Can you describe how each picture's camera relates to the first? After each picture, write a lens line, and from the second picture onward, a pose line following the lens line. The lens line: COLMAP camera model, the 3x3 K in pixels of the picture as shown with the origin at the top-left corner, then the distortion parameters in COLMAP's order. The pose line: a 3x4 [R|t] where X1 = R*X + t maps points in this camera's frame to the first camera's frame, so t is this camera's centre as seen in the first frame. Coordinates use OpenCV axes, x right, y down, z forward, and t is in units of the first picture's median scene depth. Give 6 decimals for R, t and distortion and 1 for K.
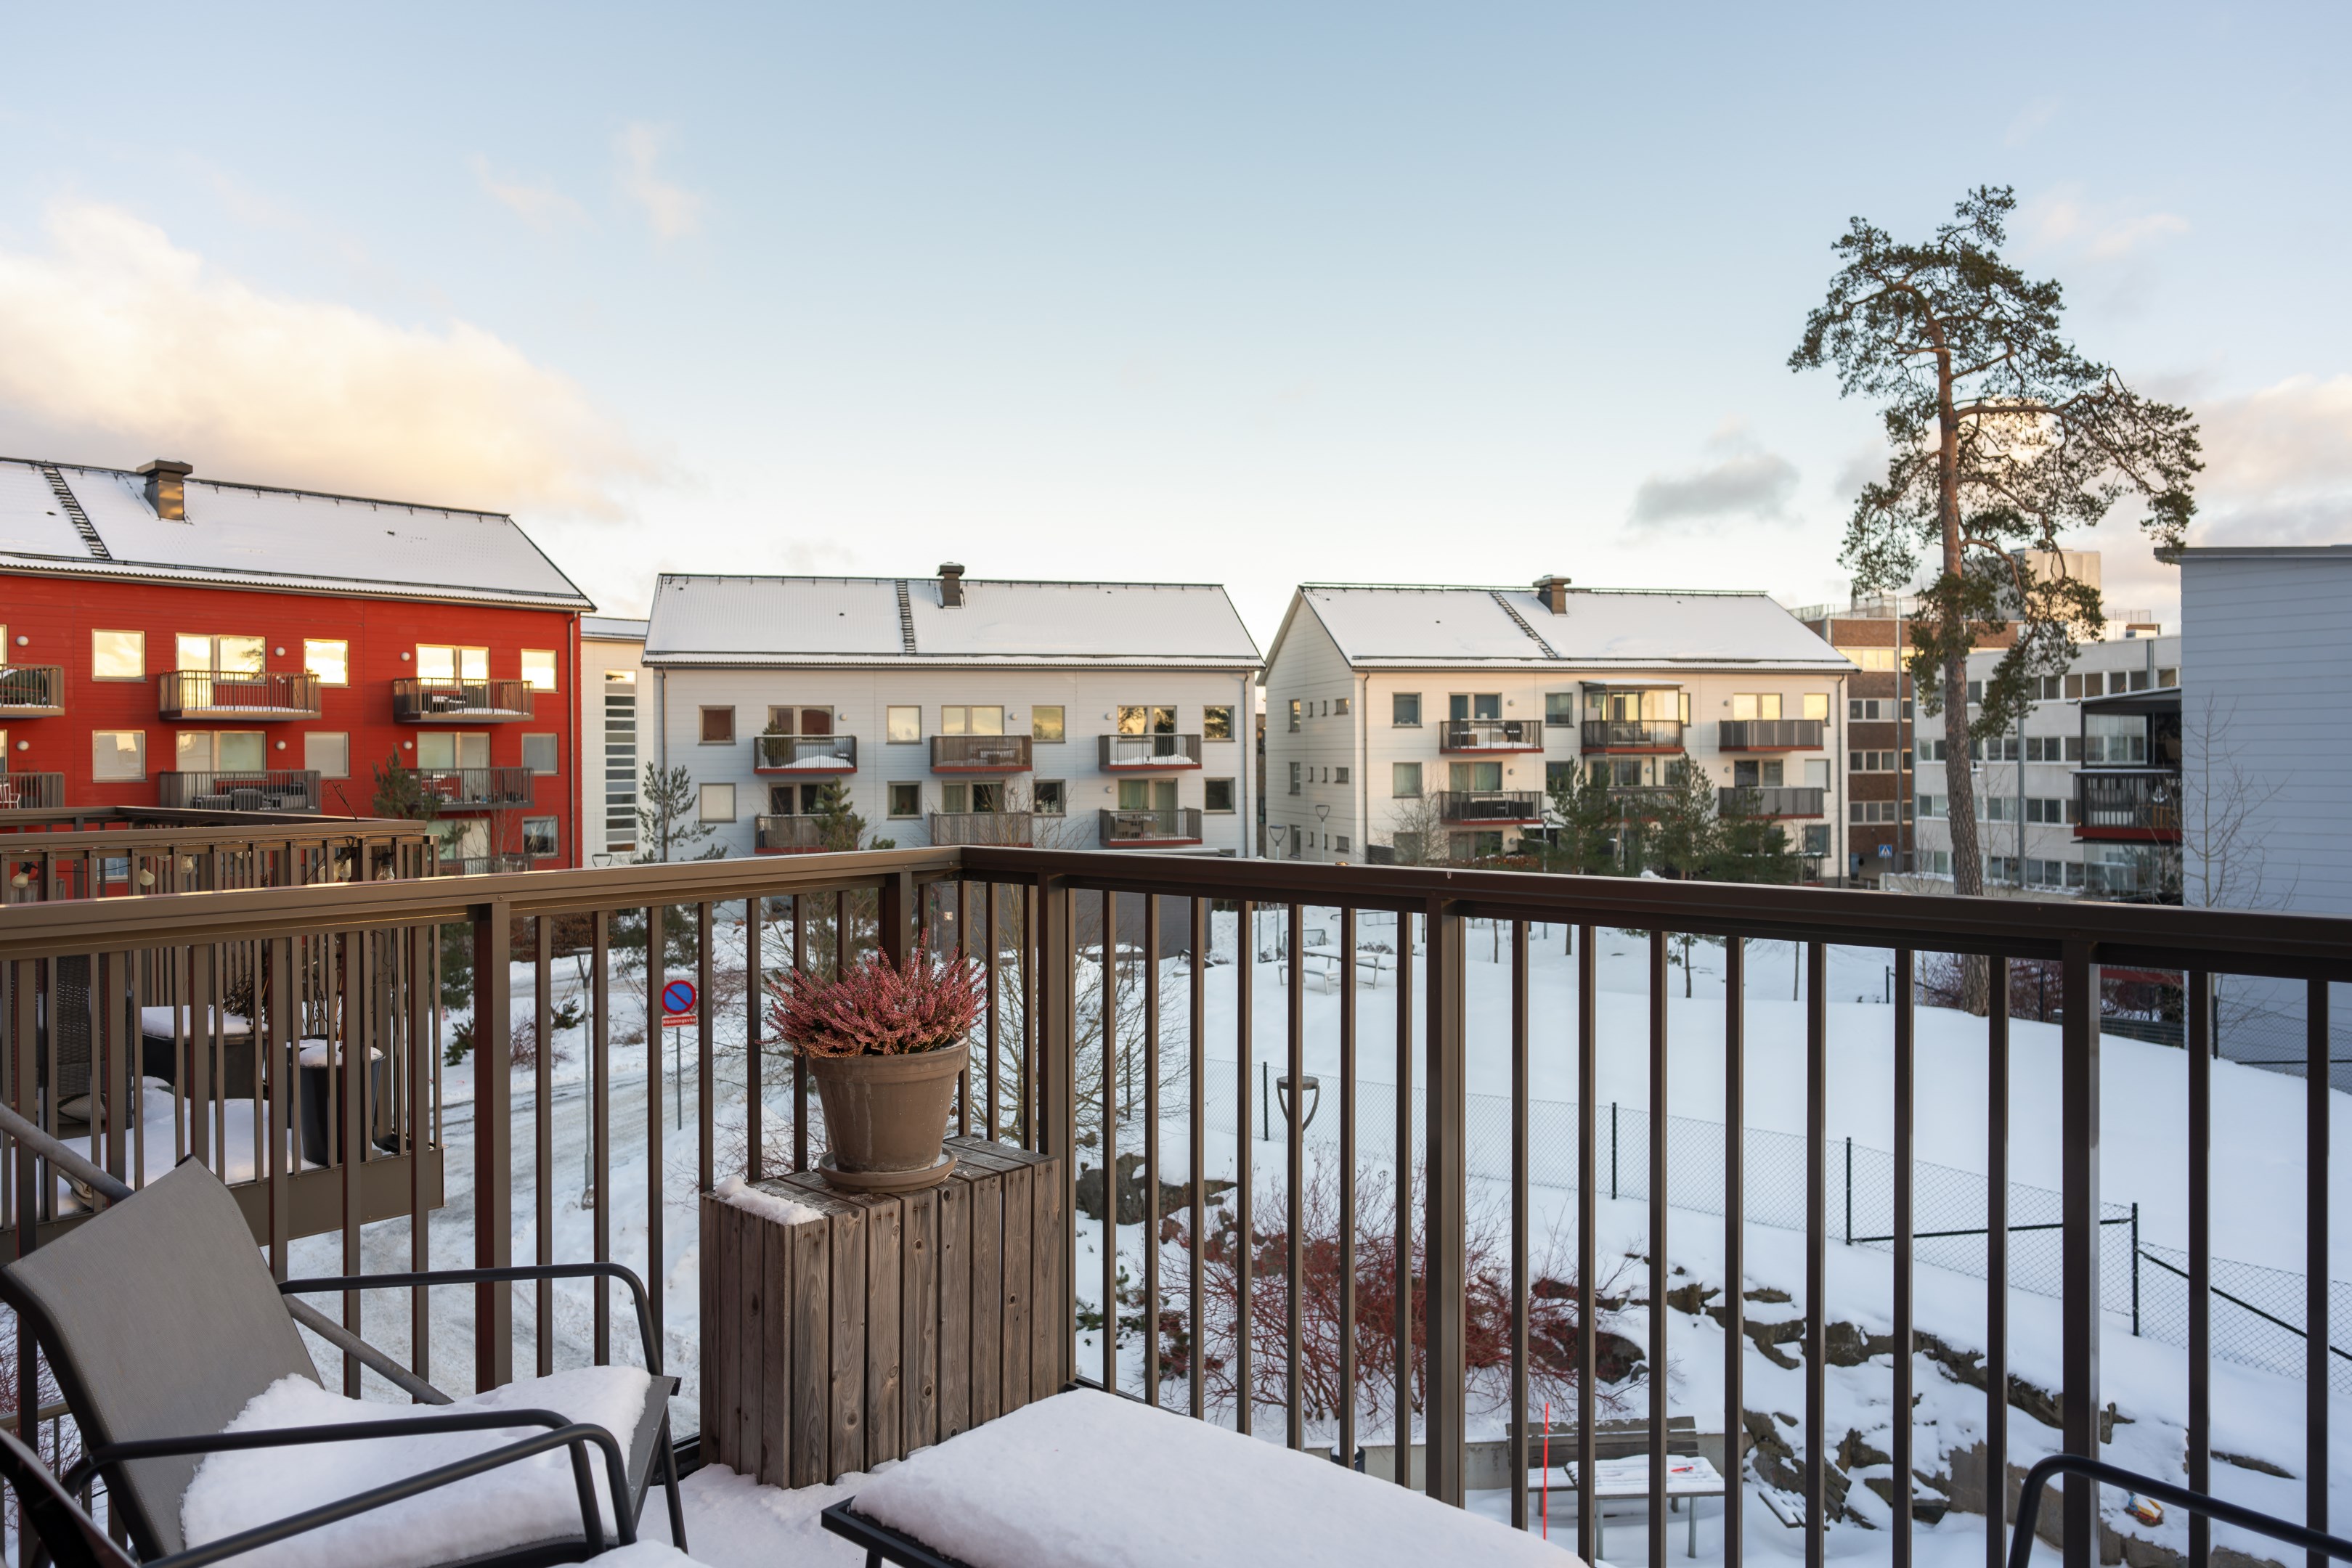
lens RADIAL K [[1573.4, 0, 1176.1], [0, 1573.4, 786.9], [0, 0, 1]] dist [0.008113, 0.001040]
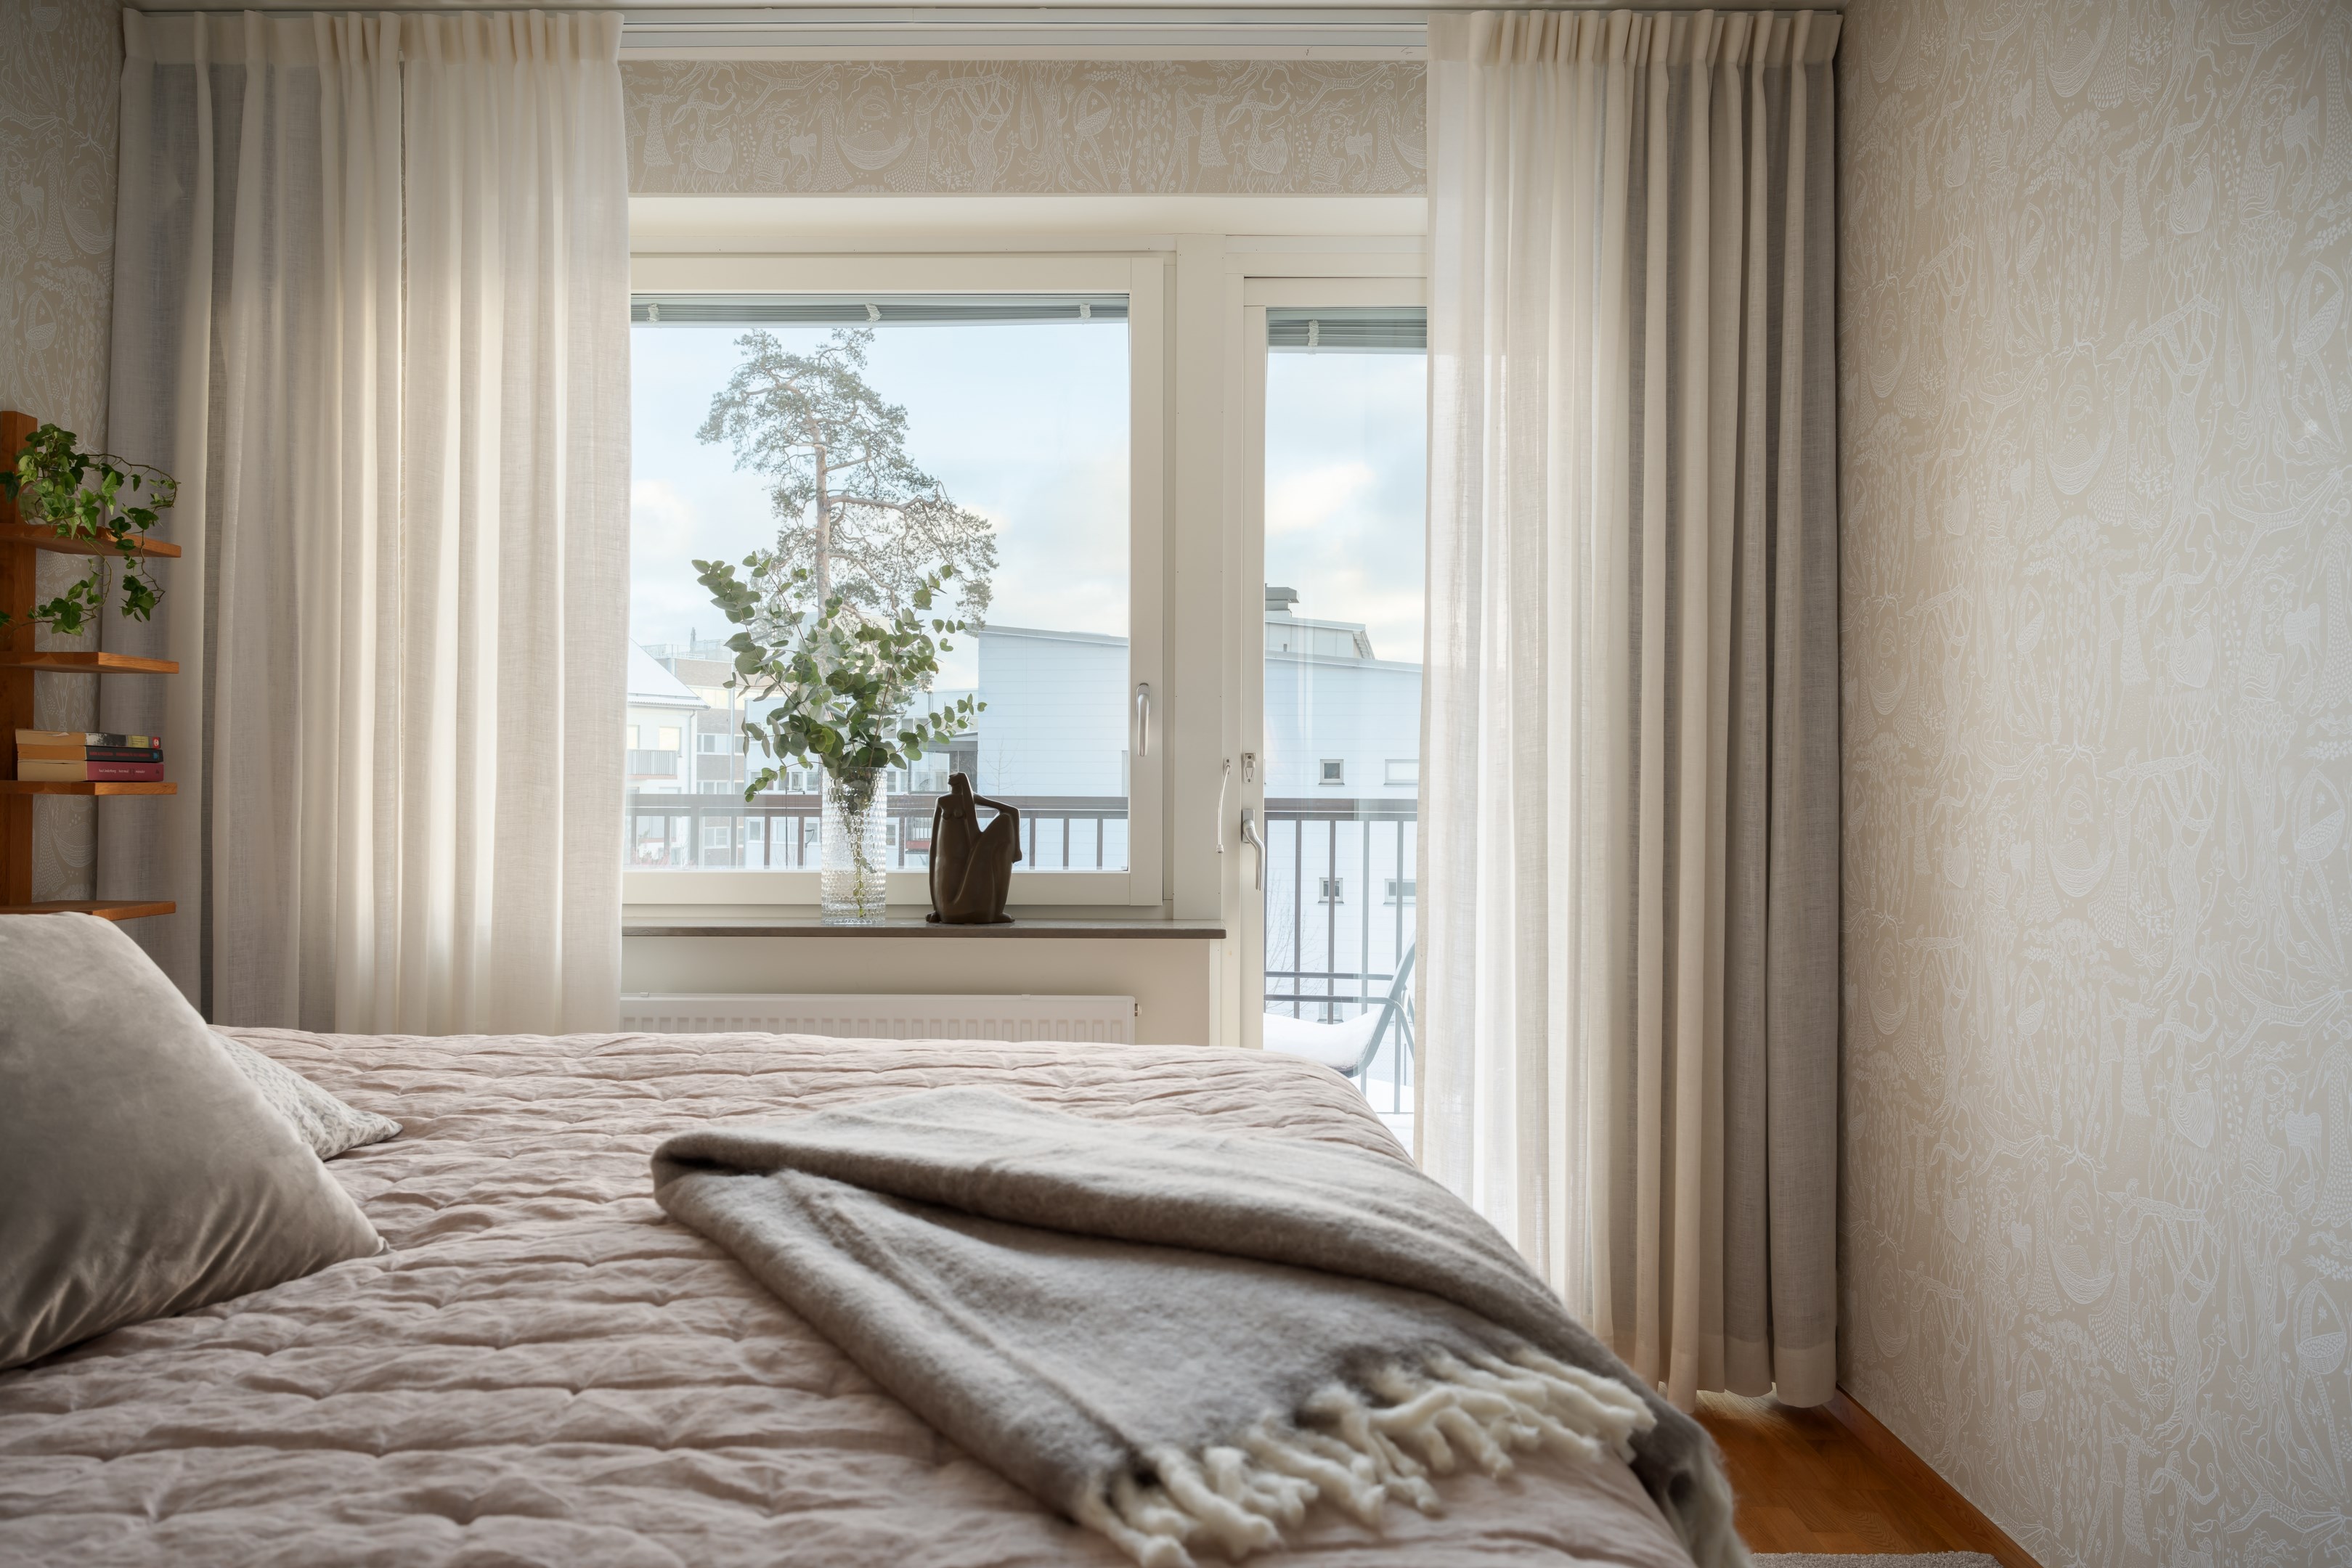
lens RADIAL K [[1573.4, 0, 1172.7], [0, 1573.4, 781.0], [0, 0, 1]] dist [0.008113, 0.001040]
pose [[0.740594, 0.009290, 0.671888, -0.116676], [0.006101, 0.999770, -0.020548, 0.004294], [-0.671925, 0.019317, 0.740368, -0.061732]]
